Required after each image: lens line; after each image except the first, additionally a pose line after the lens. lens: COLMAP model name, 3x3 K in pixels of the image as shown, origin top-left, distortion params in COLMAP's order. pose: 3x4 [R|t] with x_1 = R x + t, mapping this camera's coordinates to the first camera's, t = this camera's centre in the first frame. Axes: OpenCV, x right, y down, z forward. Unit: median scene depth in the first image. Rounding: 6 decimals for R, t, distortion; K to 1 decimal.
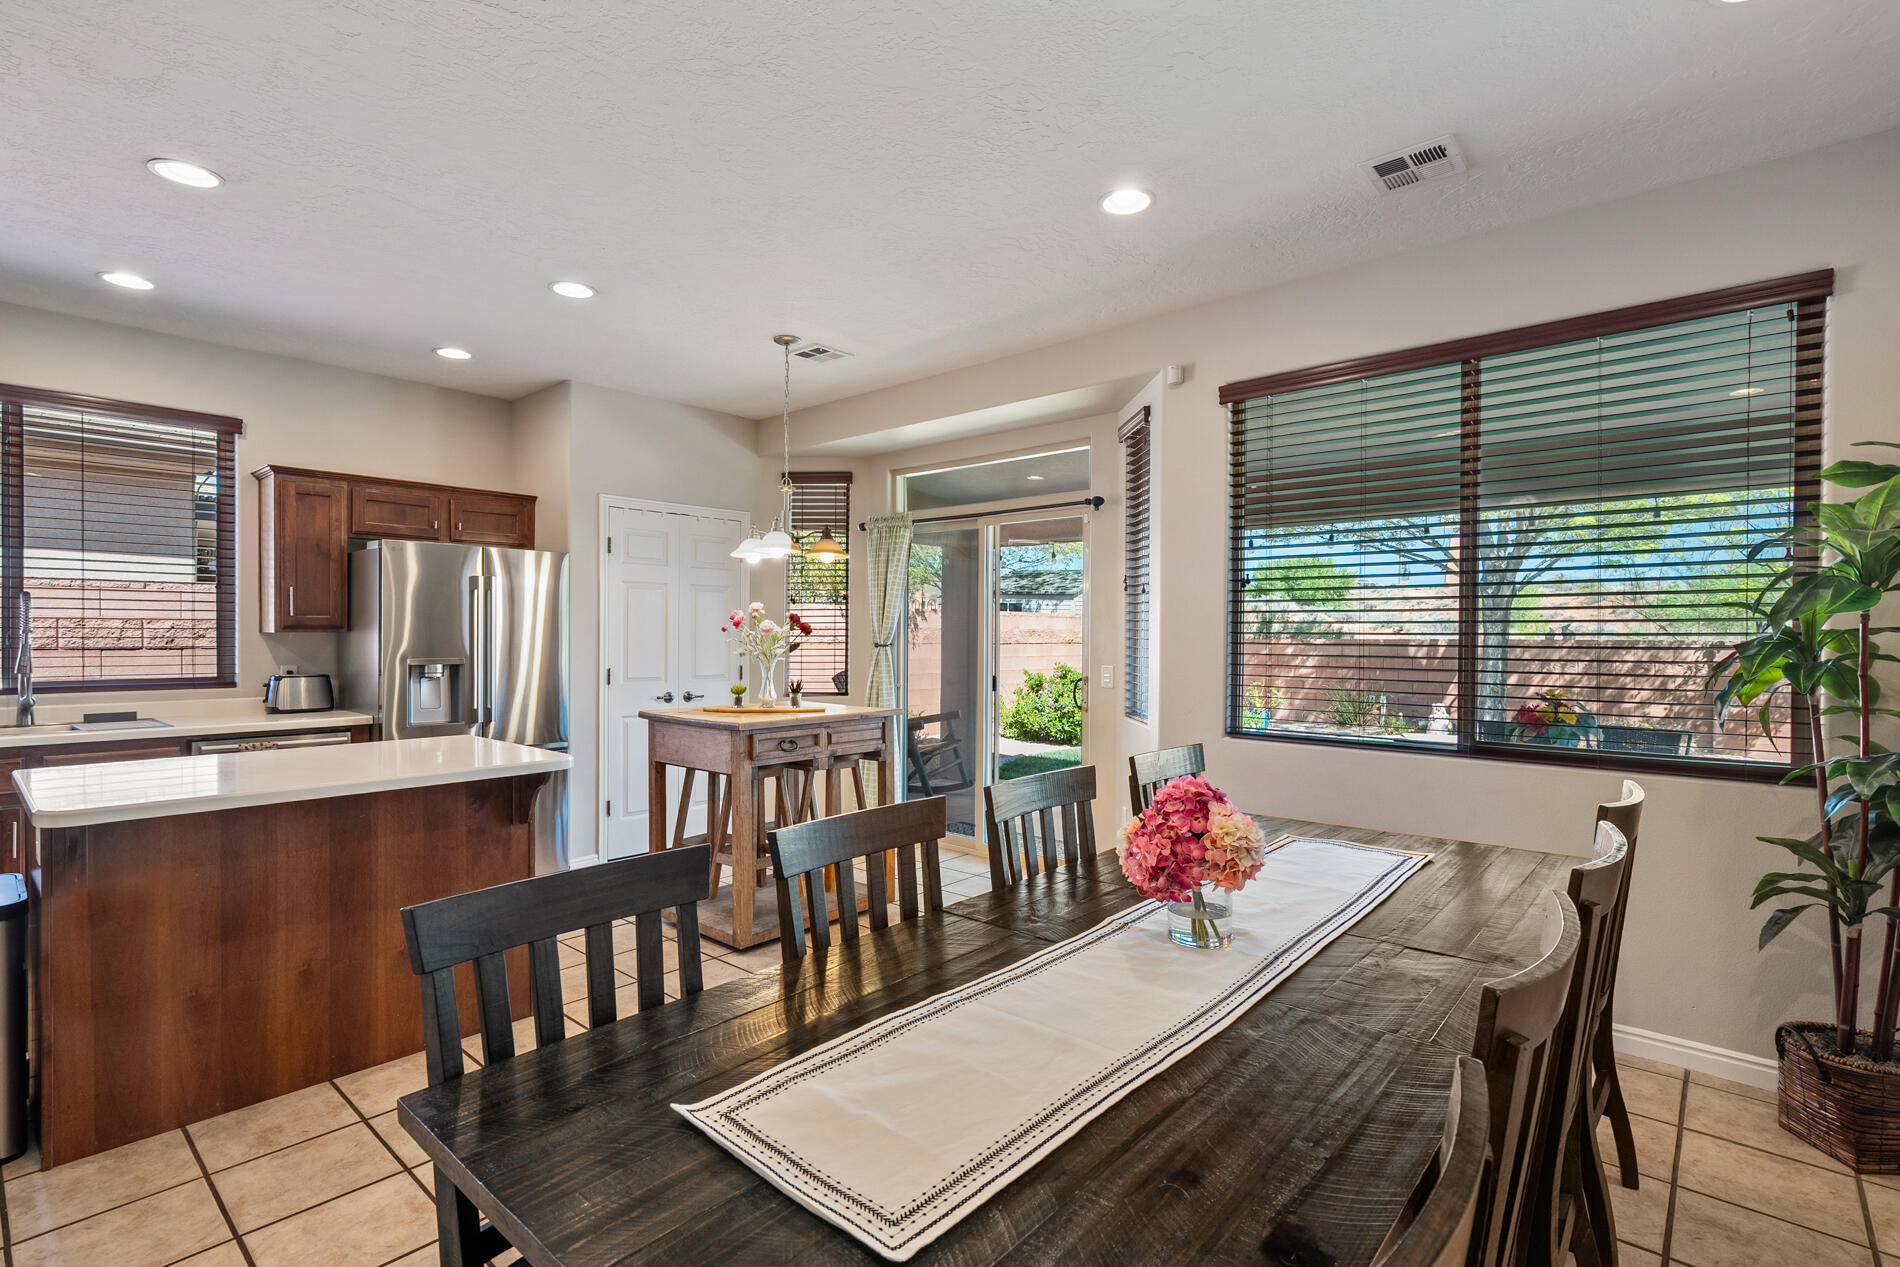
lens RADIAL K [[903.9, 0, 942.8], [0, 903.9, 637.5], [0, 0, 1]] dist [-0.000242, 0.001079]
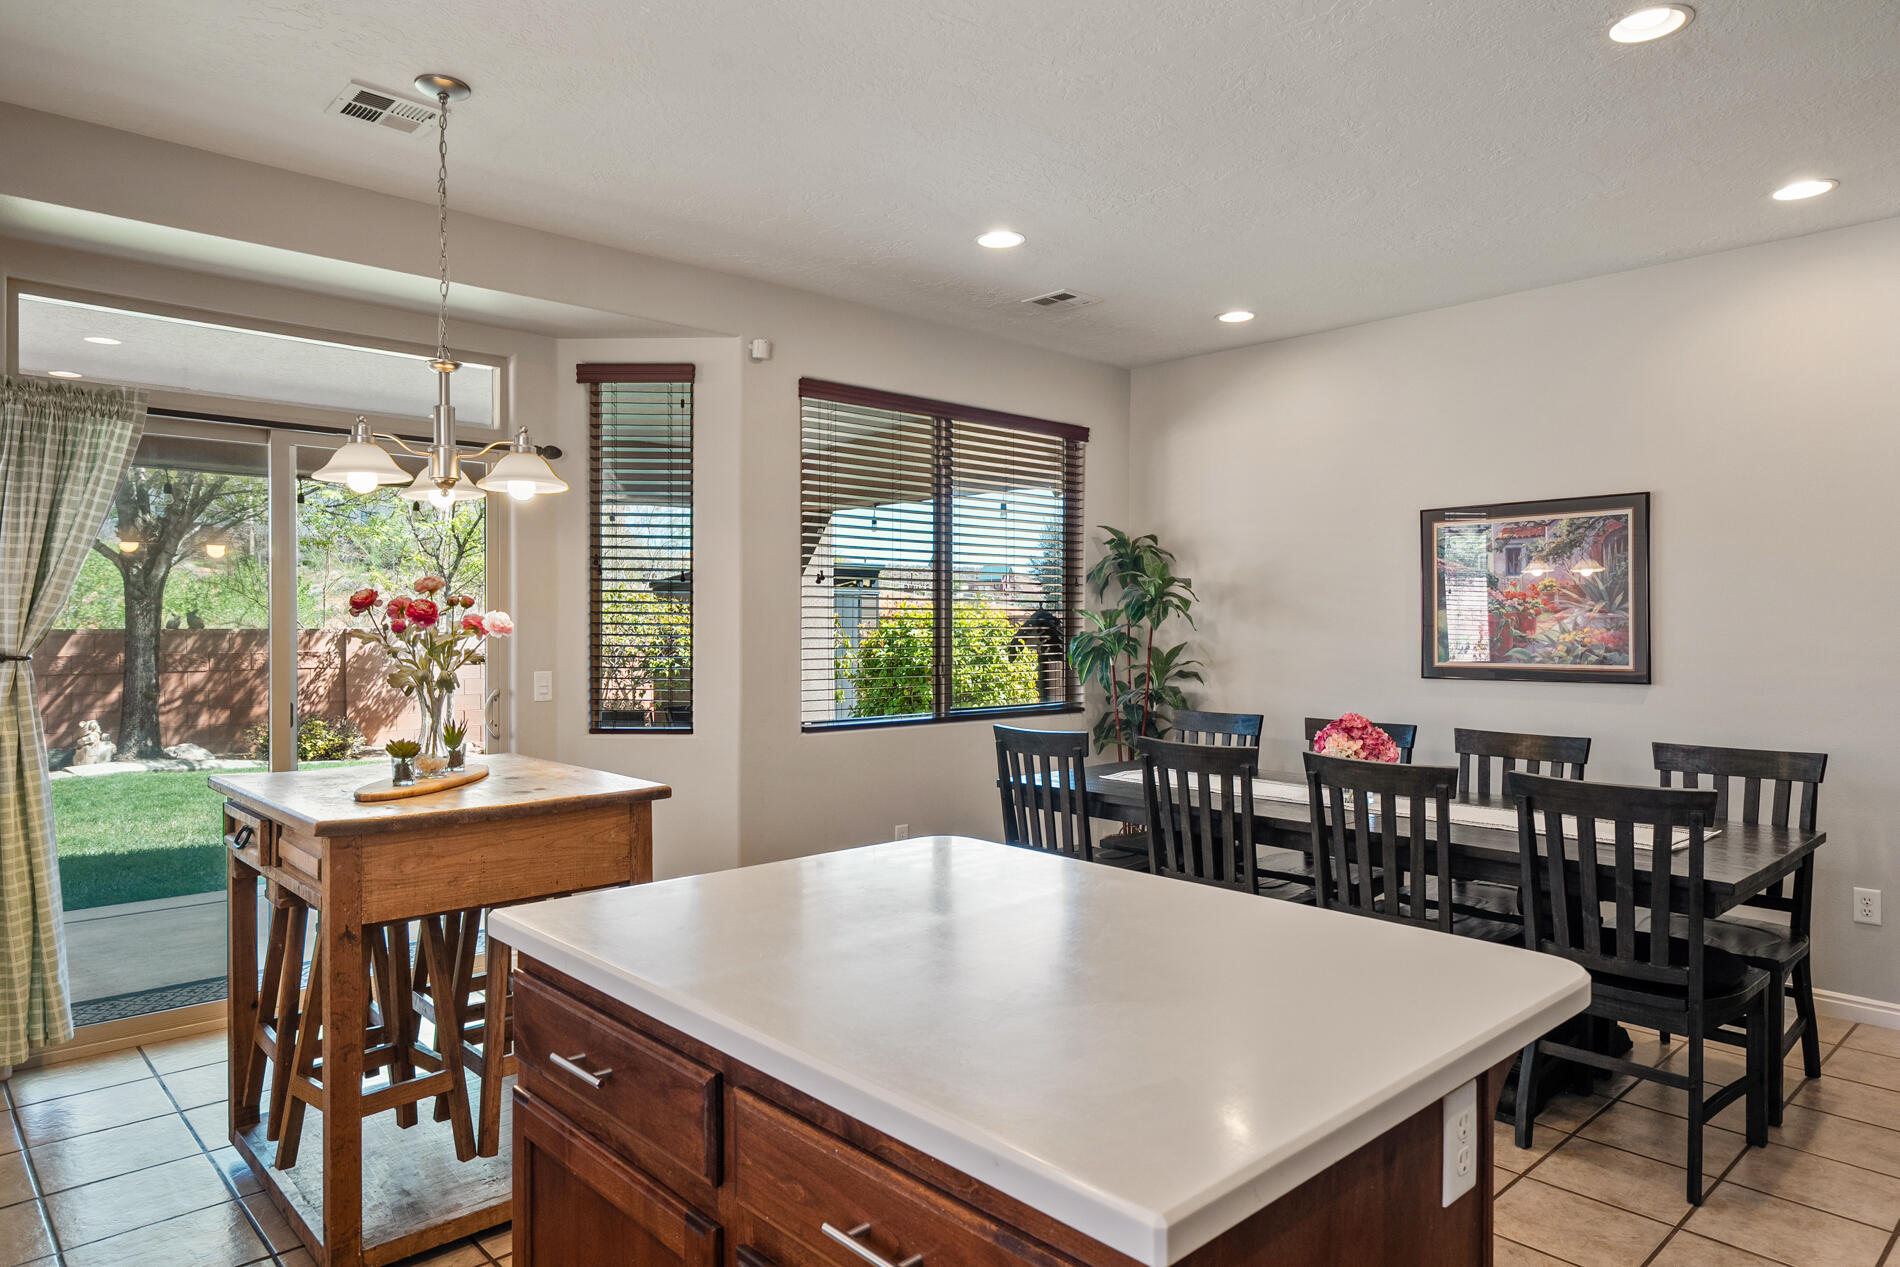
lens RADIAL K [[1170.4, 0, 949.9], [0, 1170.4, 628.0], [0, 0, 1]] dist [0.001334, 0.003470]
pose [[0.088083, -0.008592, 0.996076, -0.804194], [0.002719, 0.999961, 0.008385, -0.012886], [-0.996109, 0.001970, 0.088103, 0.611826]]
